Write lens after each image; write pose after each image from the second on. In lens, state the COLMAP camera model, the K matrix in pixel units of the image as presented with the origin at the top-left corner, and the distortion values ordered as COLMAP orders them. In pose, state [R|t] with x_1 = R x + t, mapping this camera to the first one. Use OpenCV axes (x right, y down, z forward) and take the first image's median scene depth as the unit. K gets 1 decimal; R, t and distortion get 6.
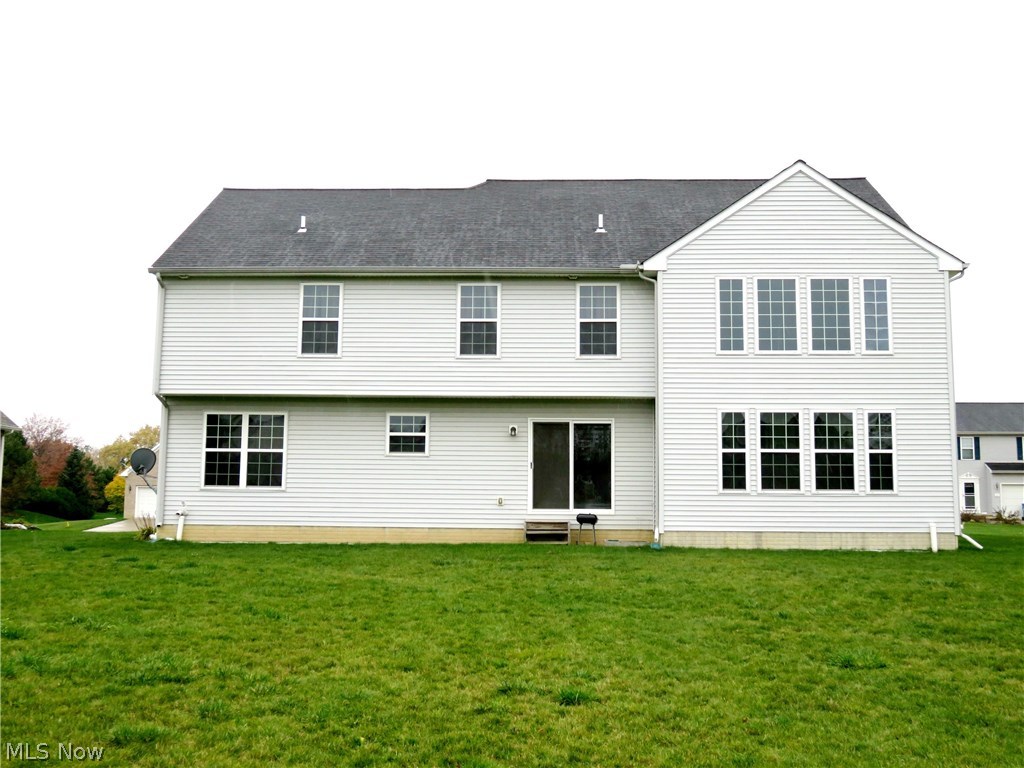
lens RADIAL K [[1087.8, 0, 512.0], [0, 1087.8, 384.0], [0, 0, 1]] dist [-0.013876, 0.009782]
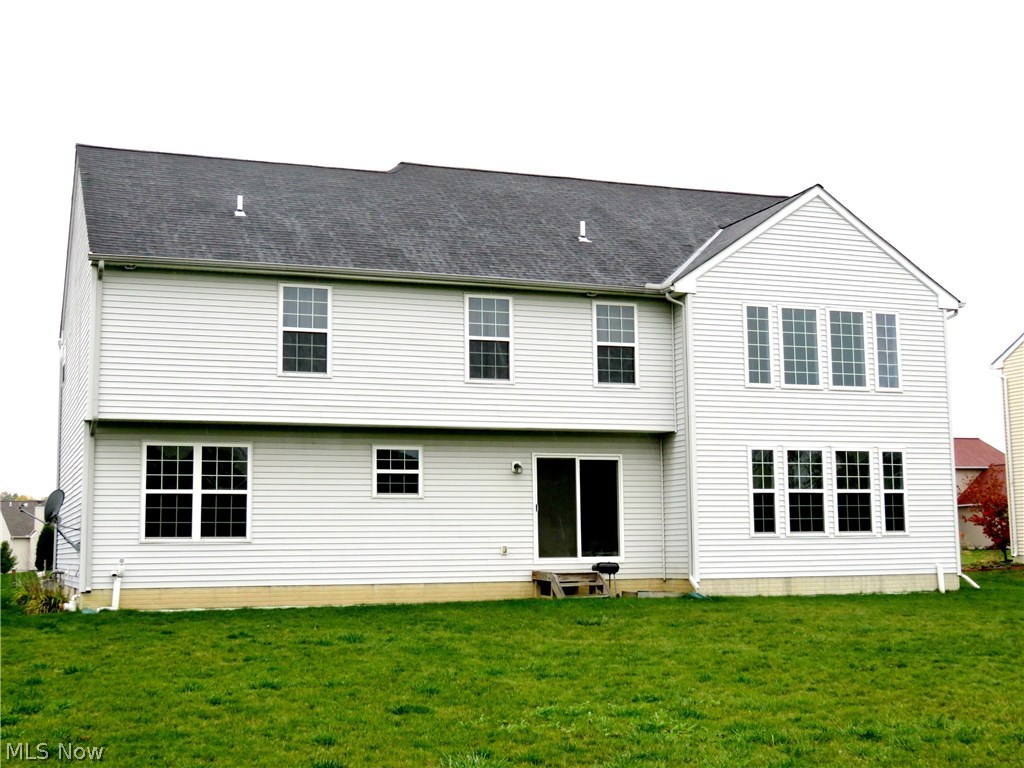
lens RADIAL K [[1356.7, 0, 512.0], [0, 1356.7, 404.1], [0, 0, 1]] dist [0.015238, -0.035432]
pose [[0.921758, 0.022430, 0.387117, -0.425785], [-0.021993, 0.999743, -0.005559, -0.001759], [-0.387142, -0.003390, 0.922014, 0.009811]]
